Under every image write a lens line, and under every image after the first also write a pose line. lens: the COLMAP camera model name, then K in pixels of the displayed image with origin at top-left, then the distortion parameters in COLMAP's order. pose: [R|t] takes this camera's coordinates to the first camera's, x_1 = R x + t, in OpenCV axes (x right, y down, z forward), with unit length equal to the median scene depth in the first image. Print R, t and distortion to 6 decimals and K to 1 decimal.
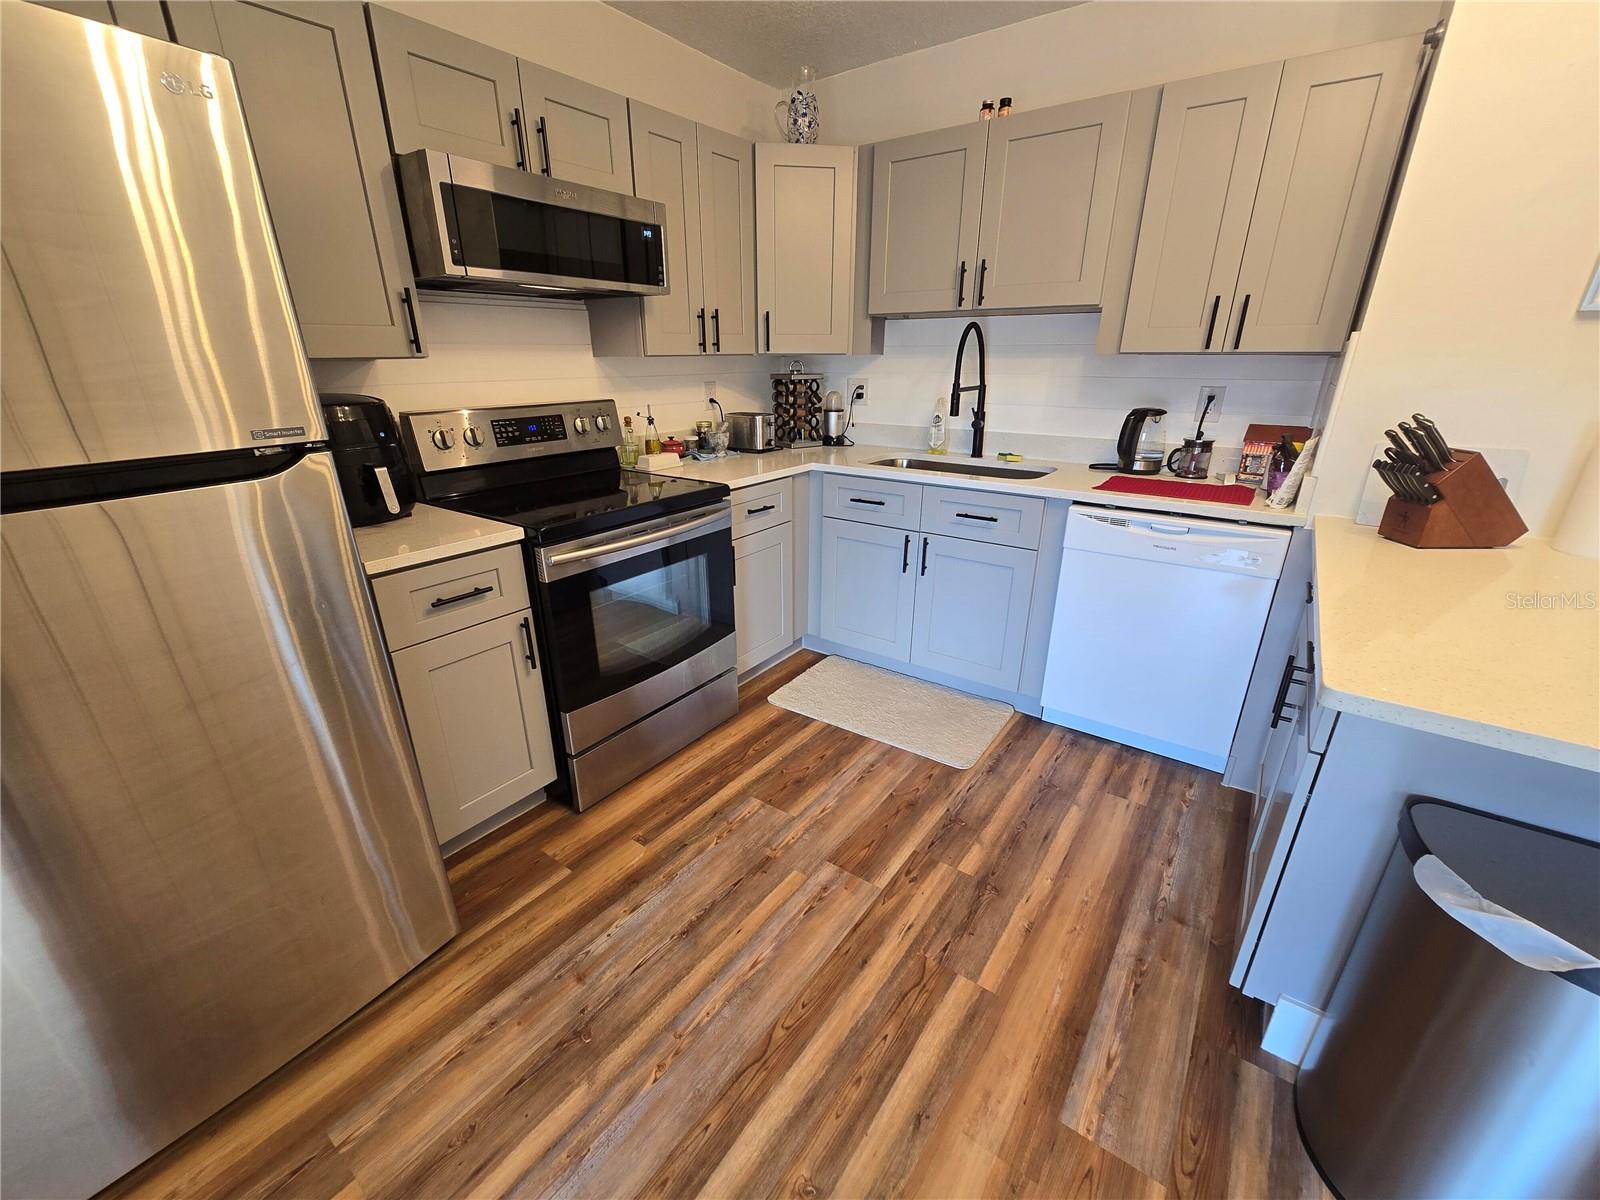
lens RADIAL K [[658.5, 0, 799.7], [0, 658.5, 609.0], [0, 0, 1]] dist [-0.006077, 0.003363]
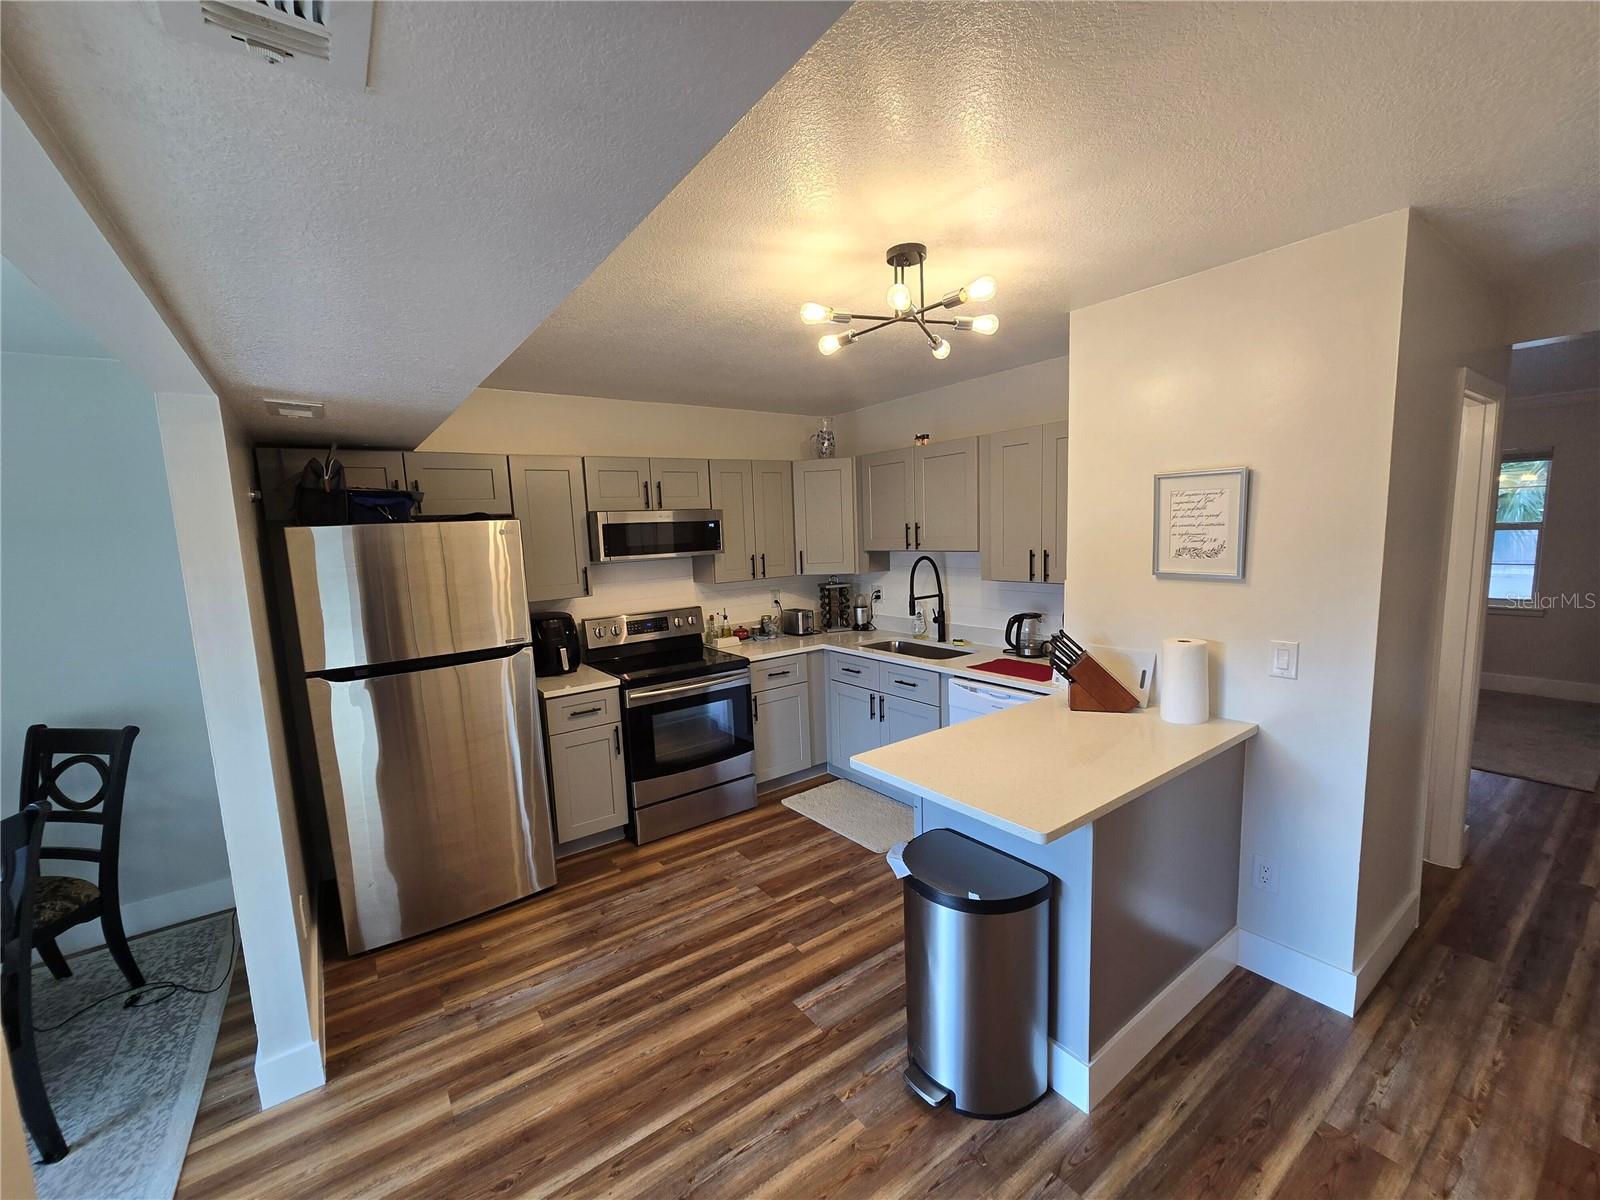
lens RADIAL K [[658.5, 0, 802.8], [0, 658.5, 607.9], [0, 0, 1]] dist [-0.006077, 0.003363]
pose [[0.950962, 0.001953, -0.309302, 0.594076], [-0.075588, 0.971128, -0.226266, 0.061646], [0.299930, 0.238550, 0.923653, -0.595250]]
